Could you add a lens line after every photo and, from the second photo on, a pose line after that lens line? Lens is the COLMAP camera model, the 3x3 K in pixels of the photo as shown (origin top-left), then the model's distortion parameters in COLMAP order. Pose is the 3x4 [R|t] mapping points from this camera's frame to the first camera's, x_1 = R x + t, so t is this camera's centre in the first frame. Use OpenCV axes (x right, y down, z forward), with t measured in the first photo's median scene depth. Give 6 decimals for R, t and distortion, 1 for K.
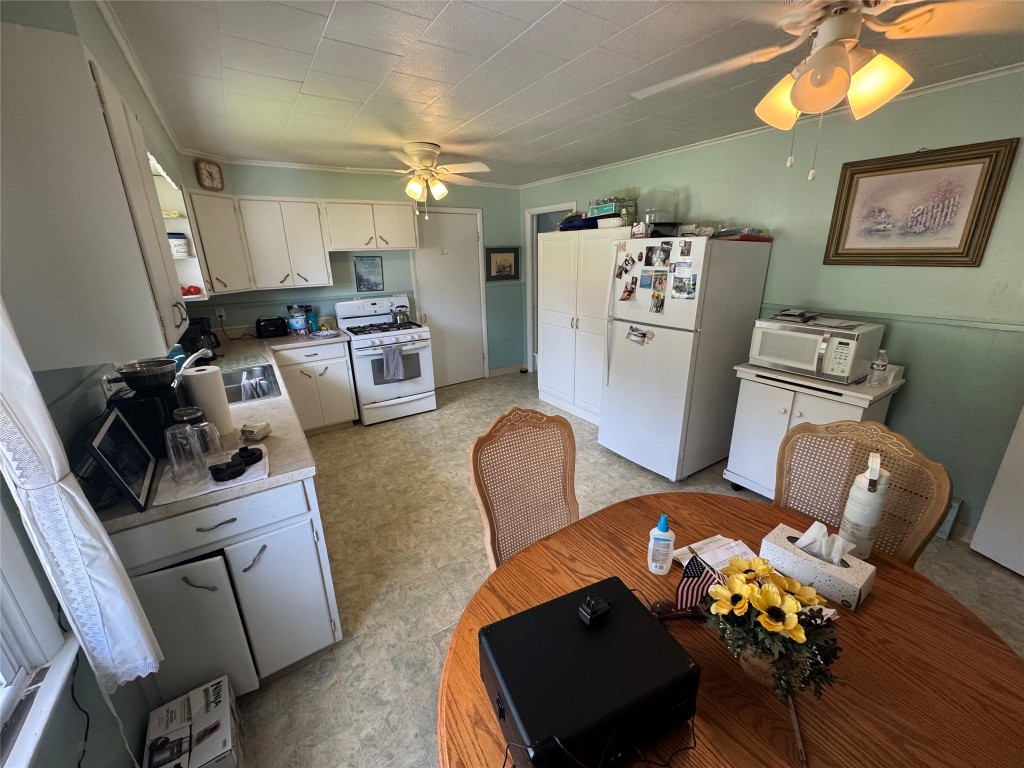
lens RADIAL K [[408.0, 0, 512.0], [0, 408.0, 381.1], [0, 0, 1]] dist [-0.002665, 0.000196]
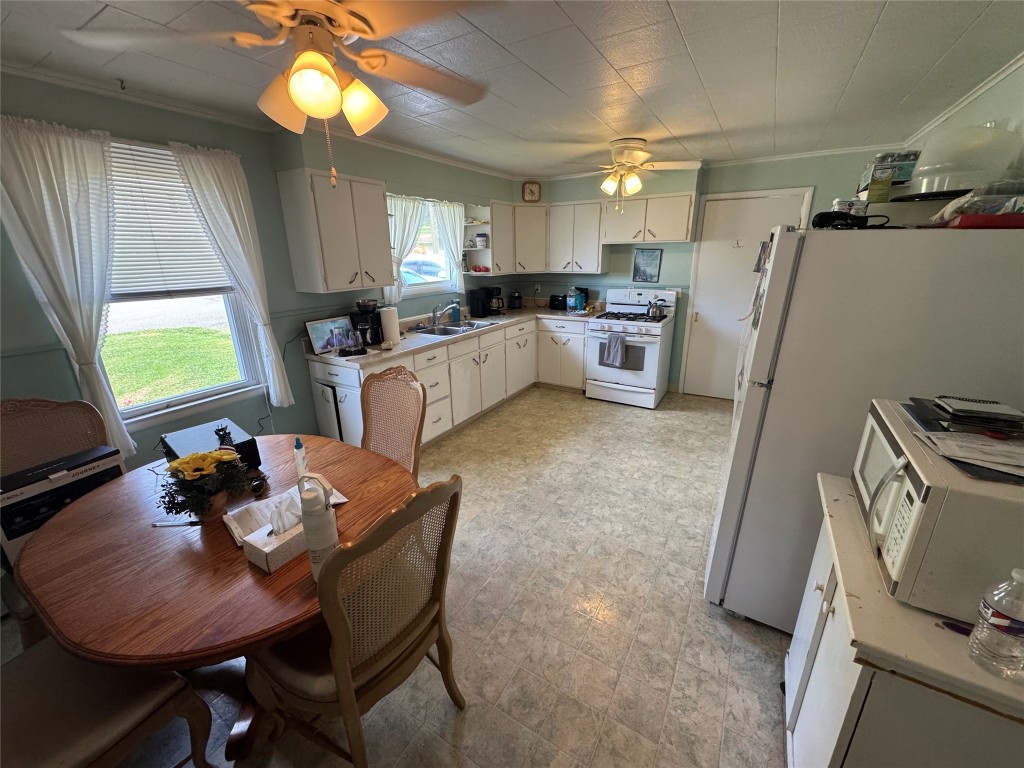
lens RADIAL K [[408.0, 0, 512.0], [0, 408.0, 381.1], [0, 0, 1]] dist [-0.002665, 0.000196]
pose [[0.429867, 0.289367, -0.855267, 0.524408], [-0.267326, 0.945571, 0.185559, -0.091407], [0.862410, 0.148869, 0.483825, 0.260282]]
